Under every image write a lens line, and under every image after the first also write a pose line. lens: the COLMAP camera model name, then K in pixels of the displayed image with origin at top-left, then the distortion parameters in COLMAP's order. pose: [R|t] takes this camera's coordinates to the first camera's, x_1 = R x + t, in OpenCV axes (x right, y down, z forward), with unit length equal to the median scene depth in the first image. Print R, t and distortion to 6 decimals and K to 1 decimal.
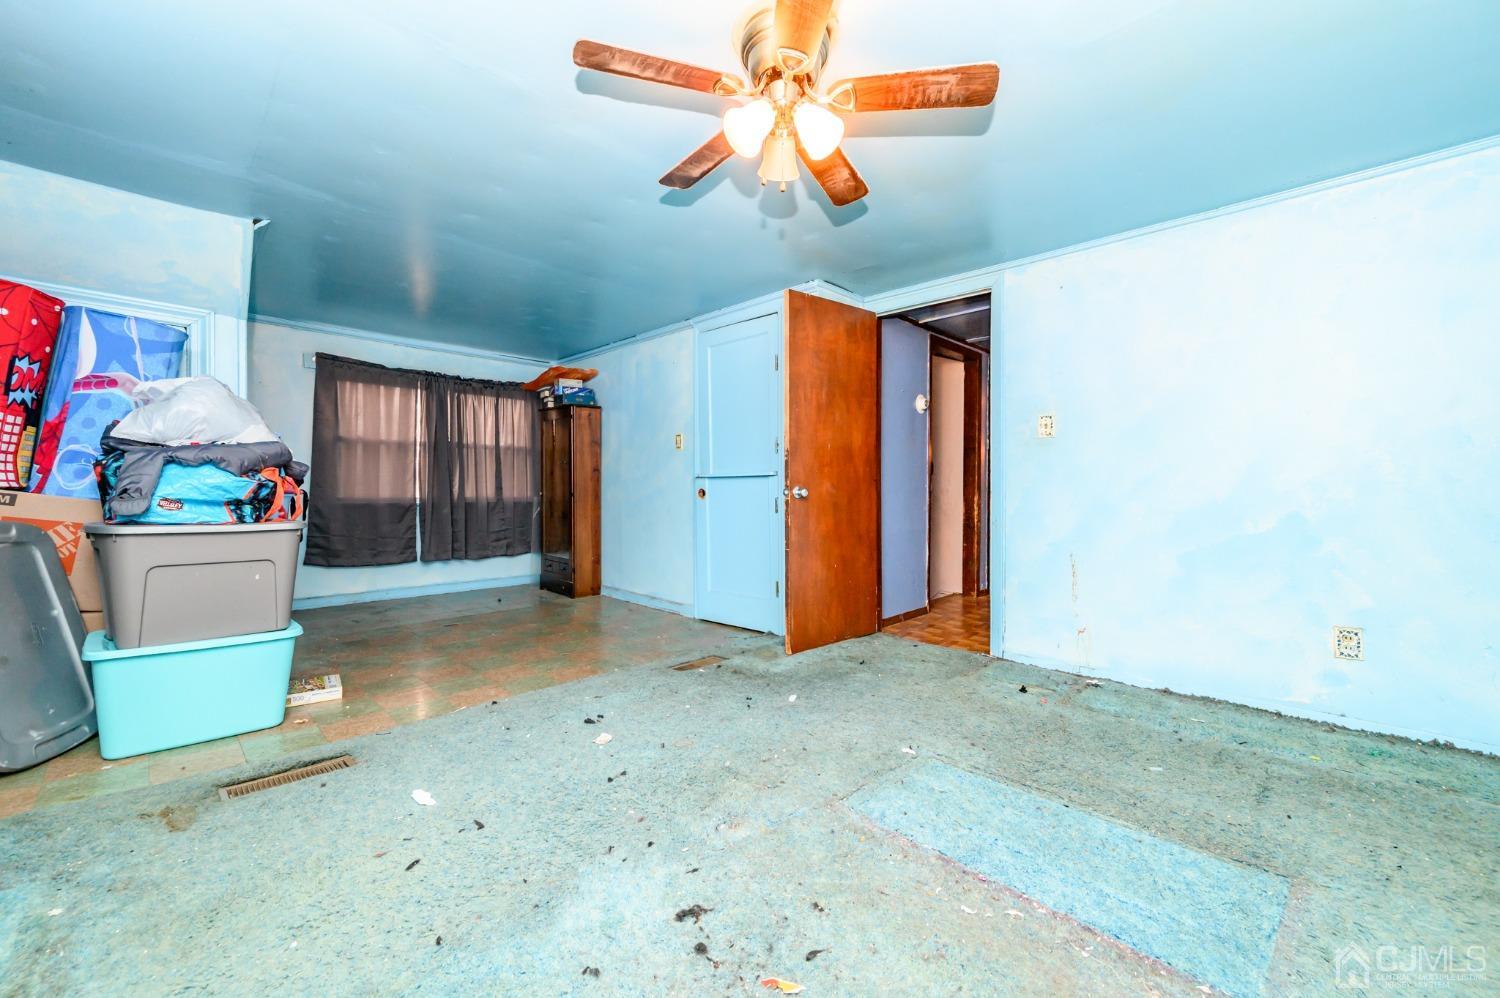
lens RADIAL K [[589.6, 0, 752.4], [0, 589.6, 494.0], [0, 0, 1]] dist [-0.001966, 0.000061]
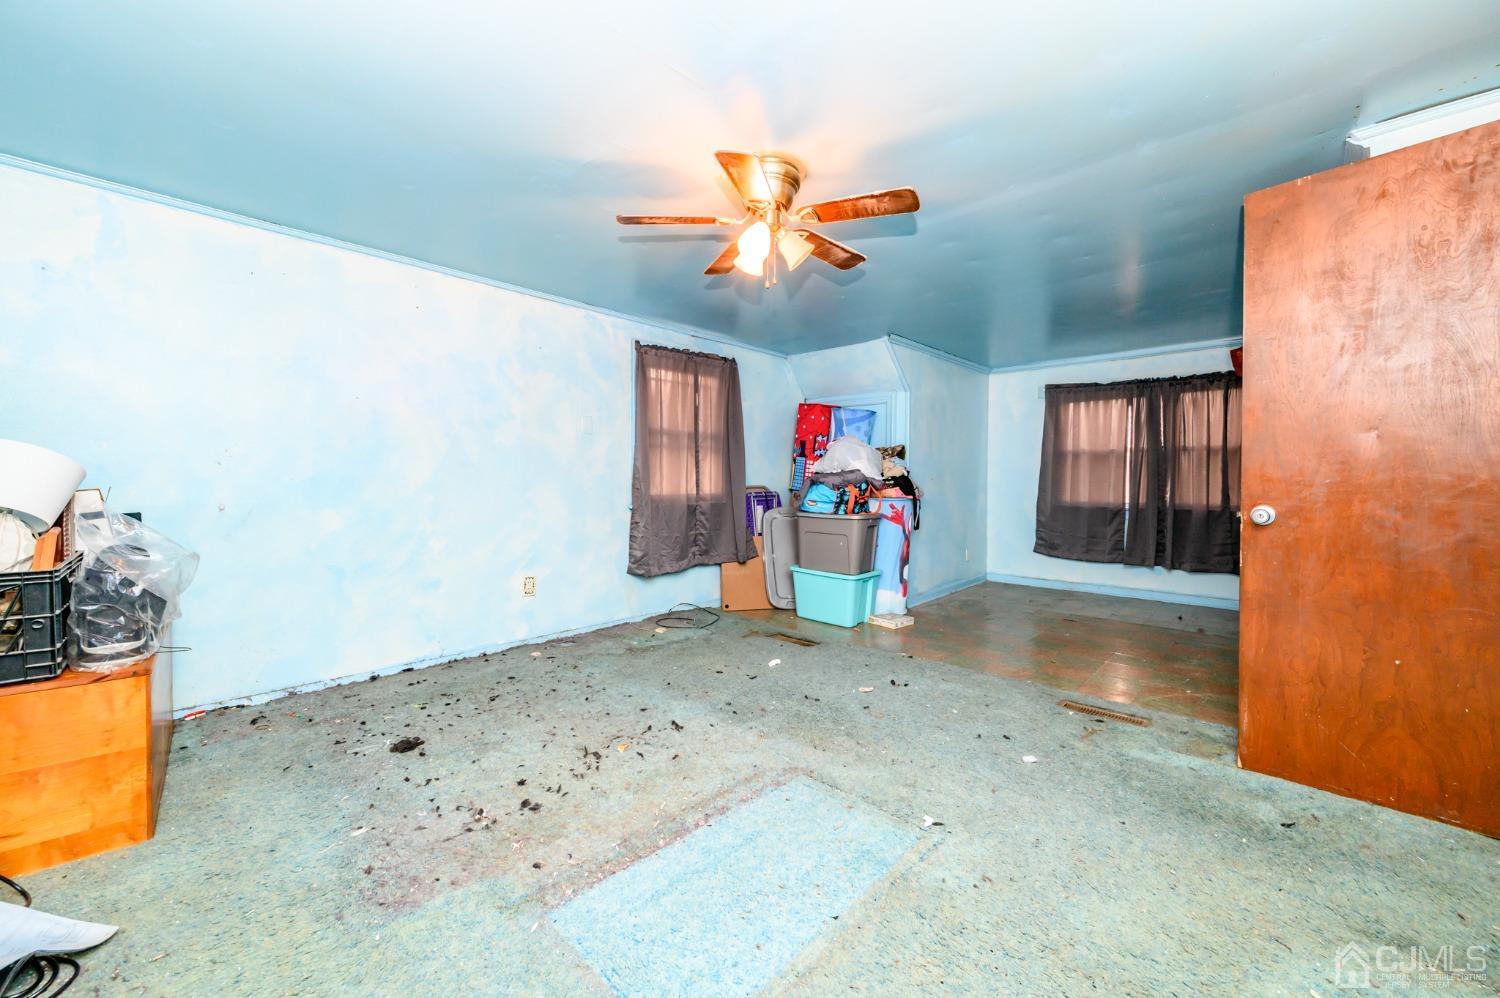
lens RADIAL K [[589.6, 0, 744.5], [0, 589.6, 496.2], [0, 0, 1]] dist [-0.001966, 0.000061]
pose [[0.024965, 0.020000, -0.999488, 0.491469], [-0.010247, 0.999752, 0.019749, -0.020377], [0.999636, 0.009748, 0.025164, 0.318511]]
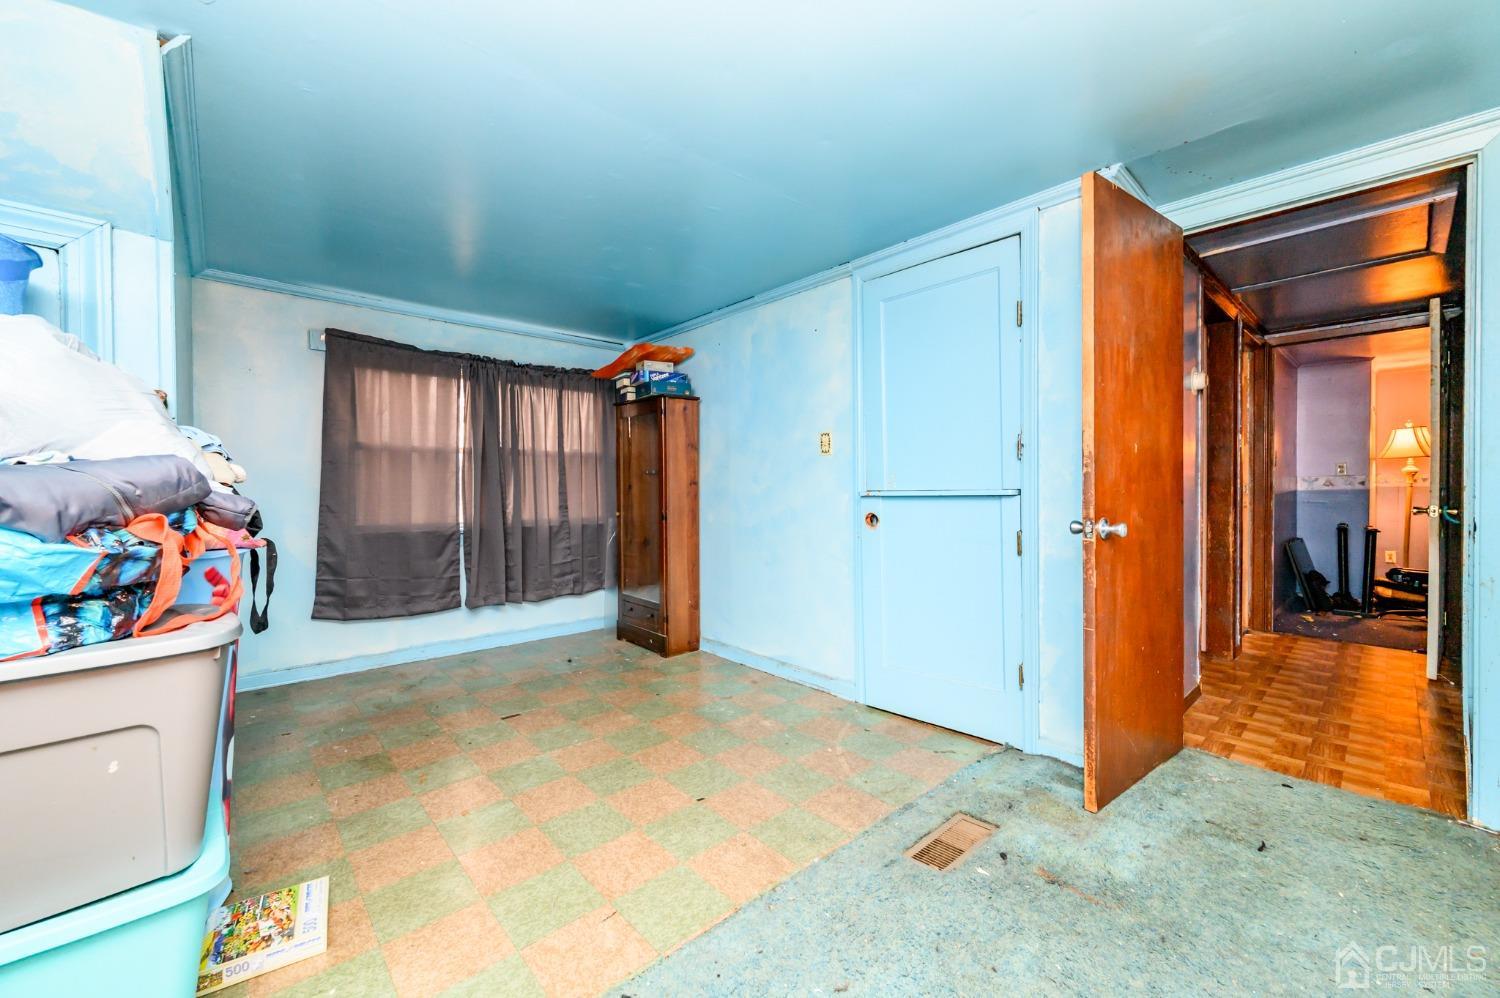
lens RADIAL K [[589.6, 0, 746.8], [0, 589.6, 495.6], [0, 0, 1]] dist [-0.001966, 0.000061]
pose [[0.998005, -0.008574, -0.062554, -0.168774], [0.008656, 0.999962, 0.001036, -0.028031], [0.062543, -0.001576, 0.998041, 0.292413]]
